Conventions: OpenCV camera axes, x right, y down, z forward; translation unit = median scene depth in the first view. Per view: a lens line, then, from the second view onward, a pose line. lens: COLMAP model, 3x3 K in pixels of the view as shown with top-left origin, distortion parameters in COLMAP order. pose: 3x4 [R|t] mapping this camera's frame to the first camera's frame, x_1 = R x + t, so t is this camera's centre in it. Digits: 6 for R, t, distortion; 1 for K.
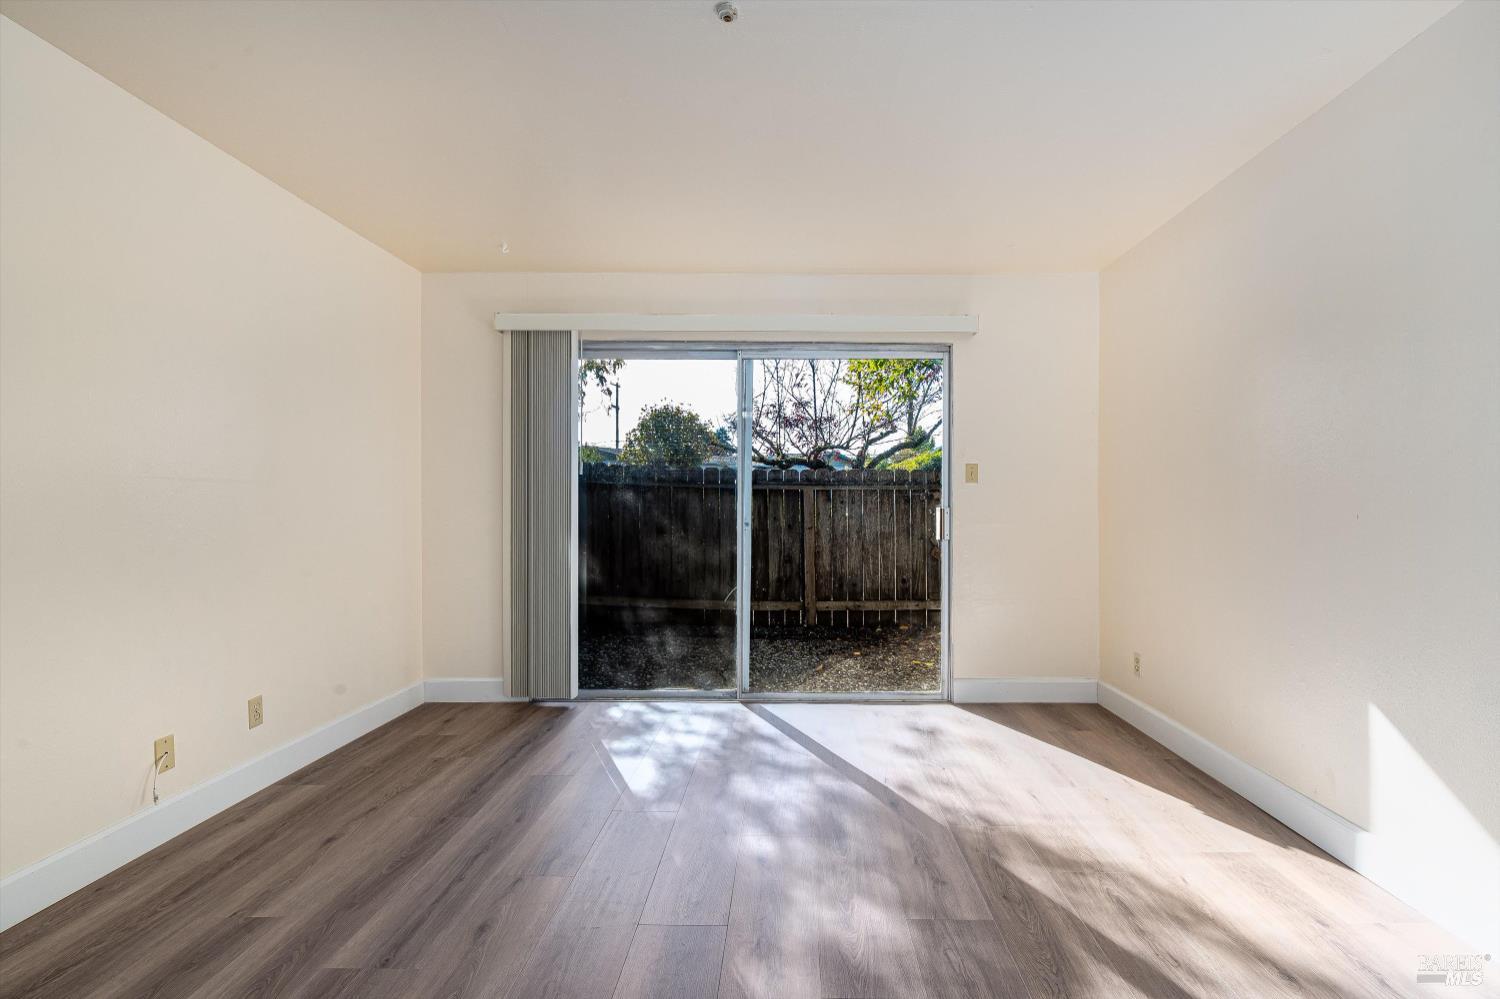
lens RADIAL K [[732.2, 0, 796.6], [0, 732.2, 497.4], [0, 0, 1]] dist [-0.000554, 0.000183]
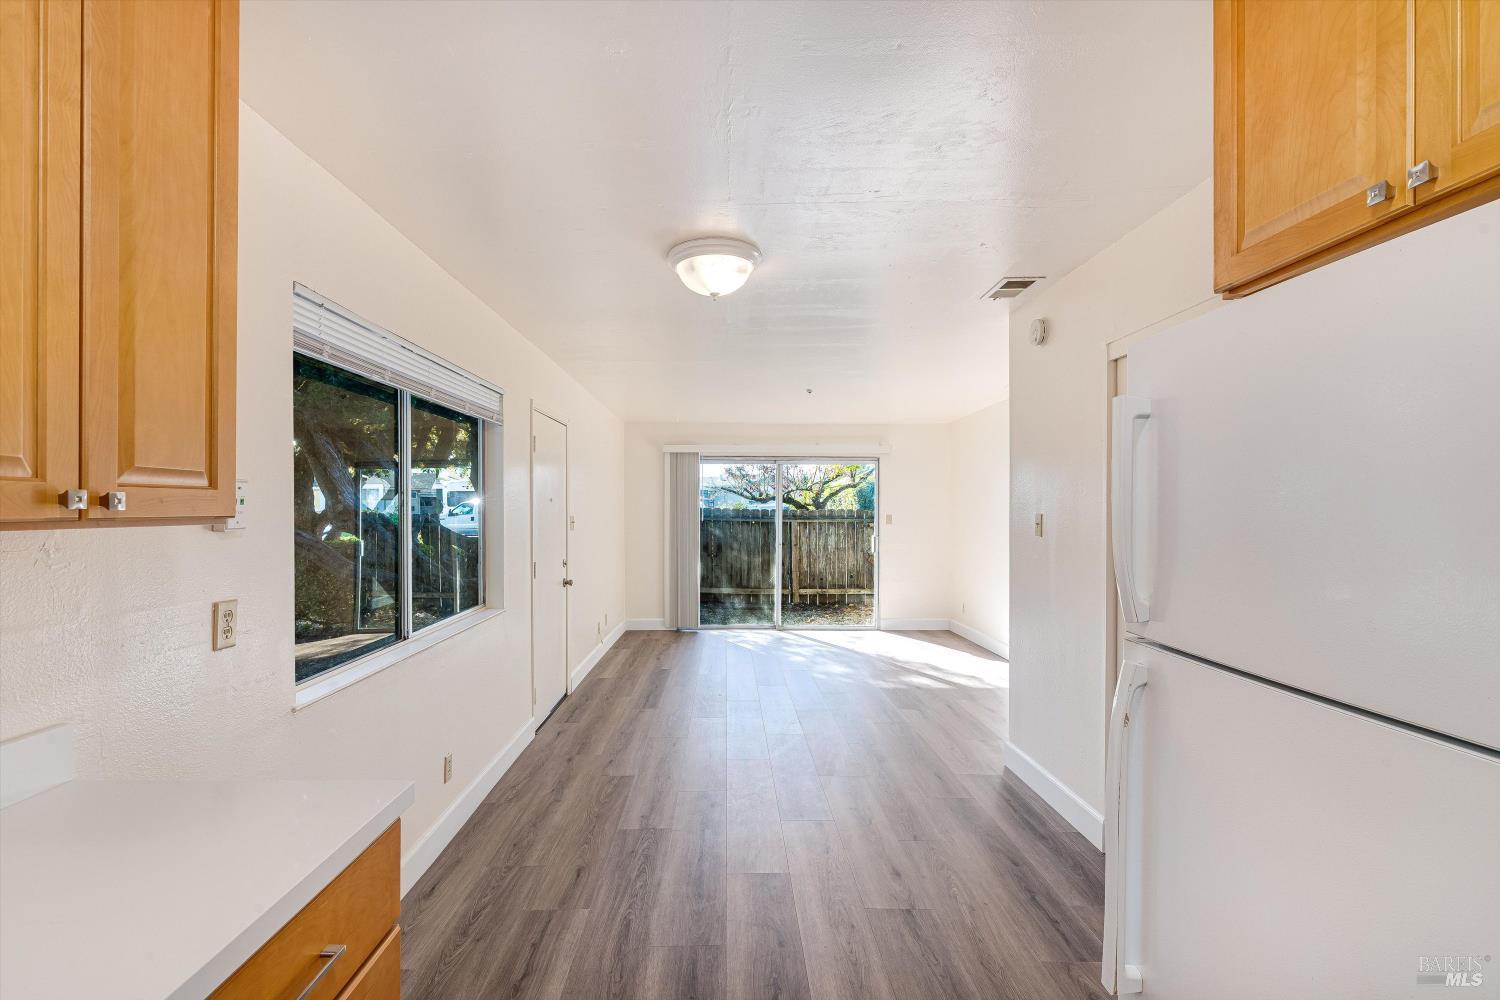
lens RADIAL K [[726.3, 0, 743.4], [0, 726.3, 509.9], [0, 0, 1]] dist [0.000277, 0.000488]
pose [[0.999836, -0.000386, 0.018124, -0.207594], [0.000386, 1.000000, 0.000054, -0.060811], [-0.018124, -0.000047, 0.999836, -1.035547]]
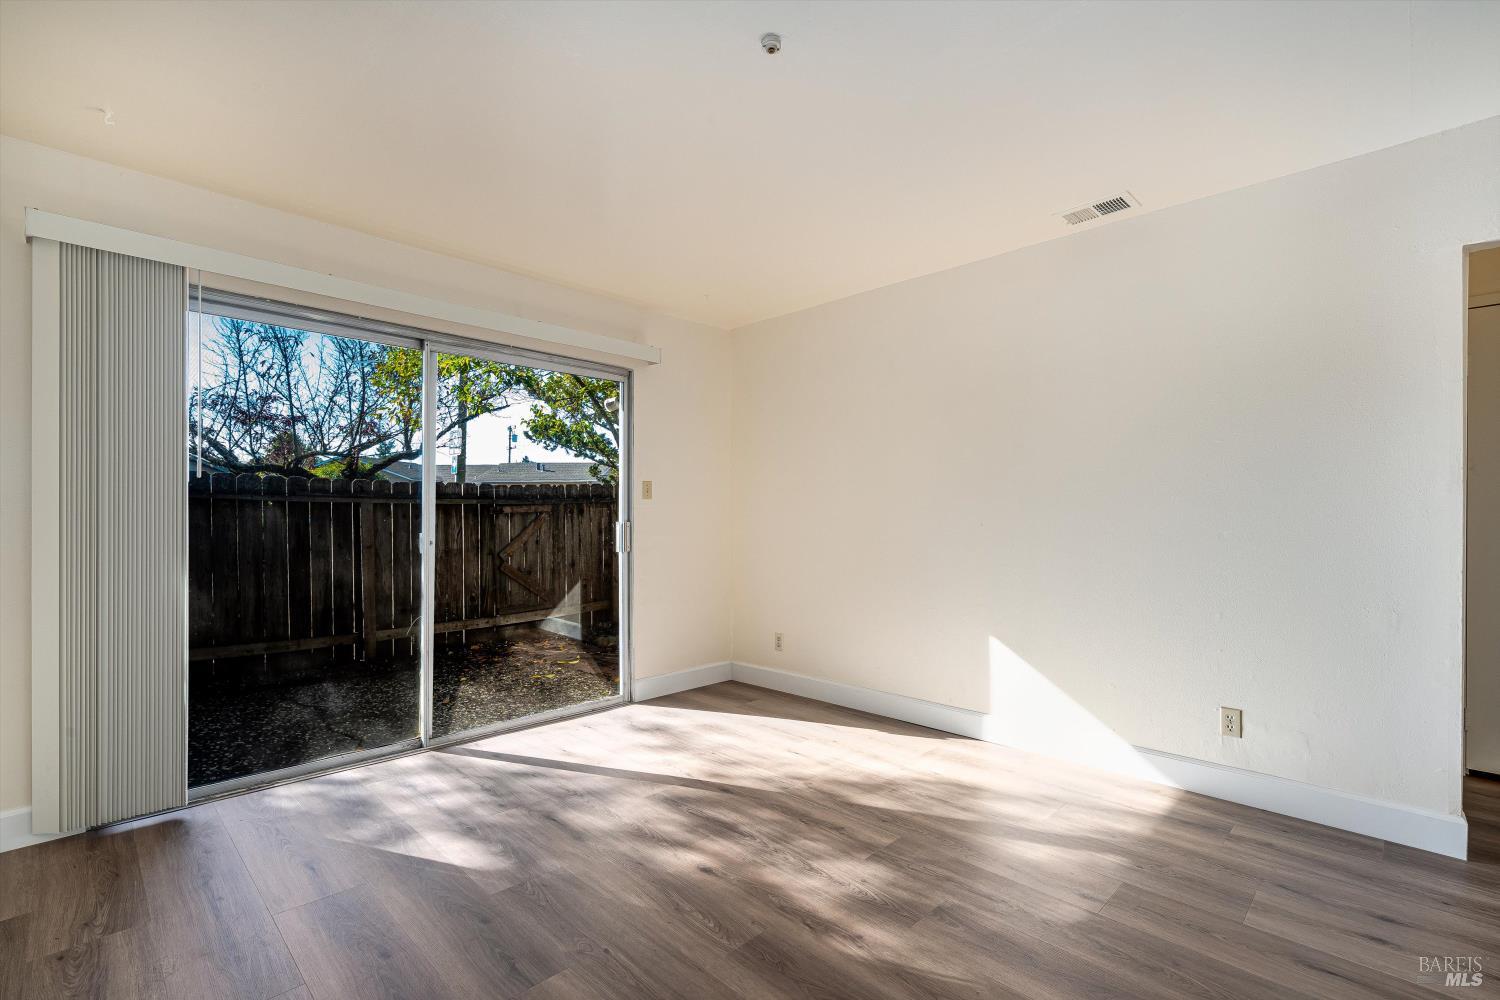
lens RADIAL K [[682.3, 0, 767.4], [0, 682.3, 512.9], [0, 0, 1]] dist [0.001171, 0.000656]
pose [[0.697864, 0.000517, 0.716231, -0.368549], [-0.000876, 1.000000, 0.000131, 0.001224], [-0.716230, -0.000719, 0.697864, 0.156500]]
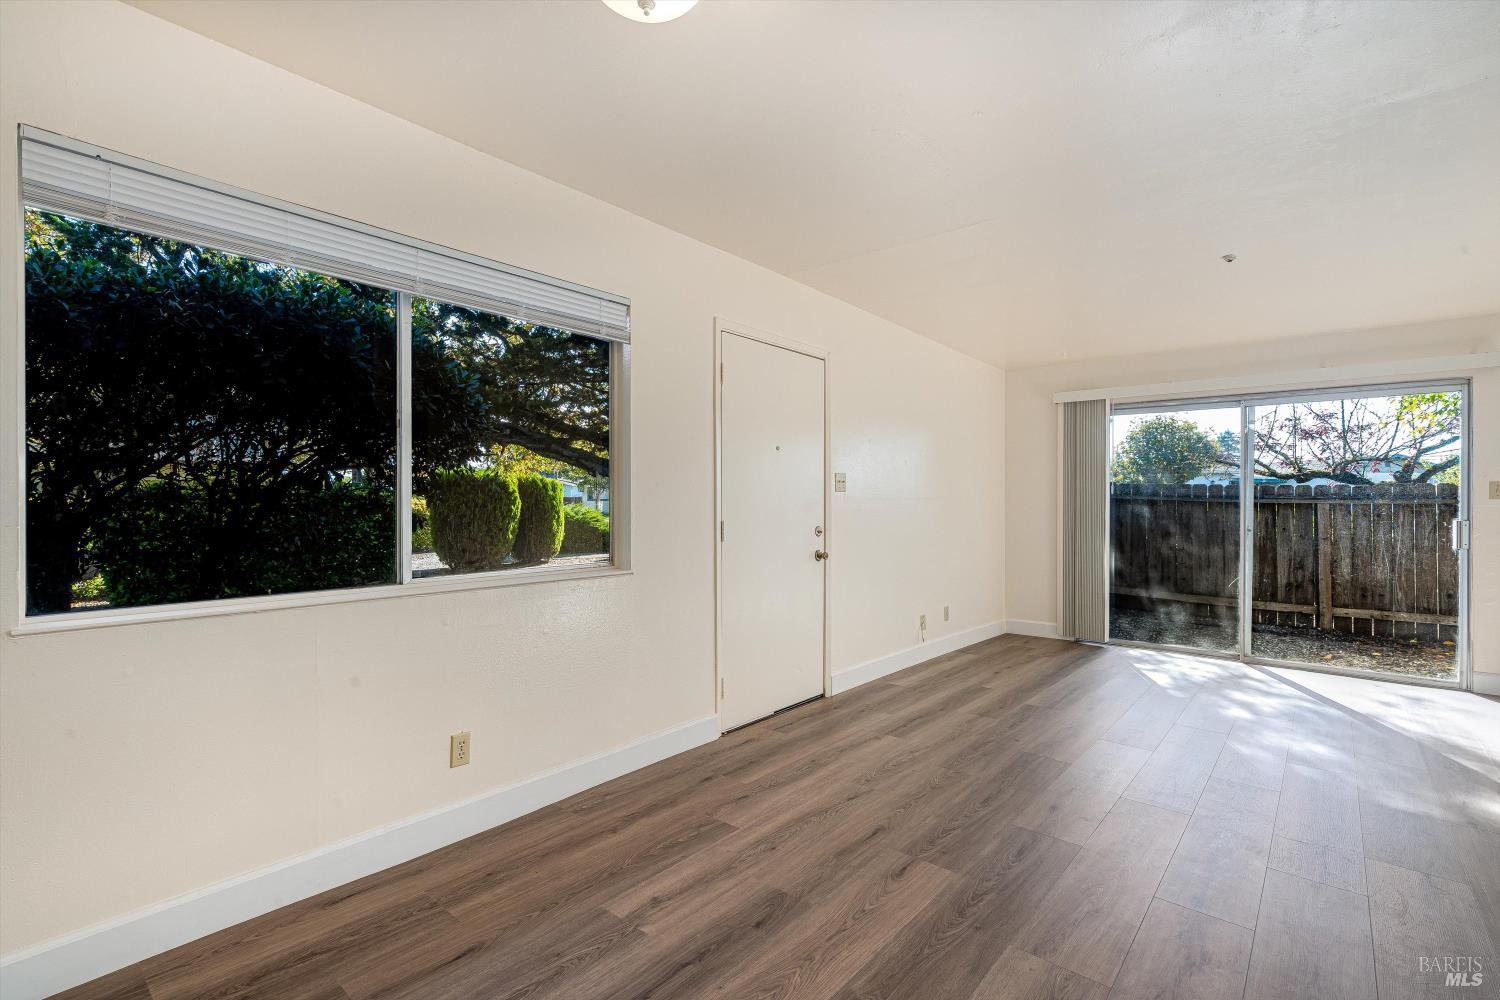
lens RADIAL K [[700.5, 0, 729.3], [0, 700.5, 501.7], [0, 0, 1]] dist [-0.001811, -0.000021]
pose [[0.752166, 0.001792, -0.658971, 0.059236], [-0.007184, 0.999959, -0.005480, -0.001853], [0.658934, 0.008856, 0.752148, -0.576617]]
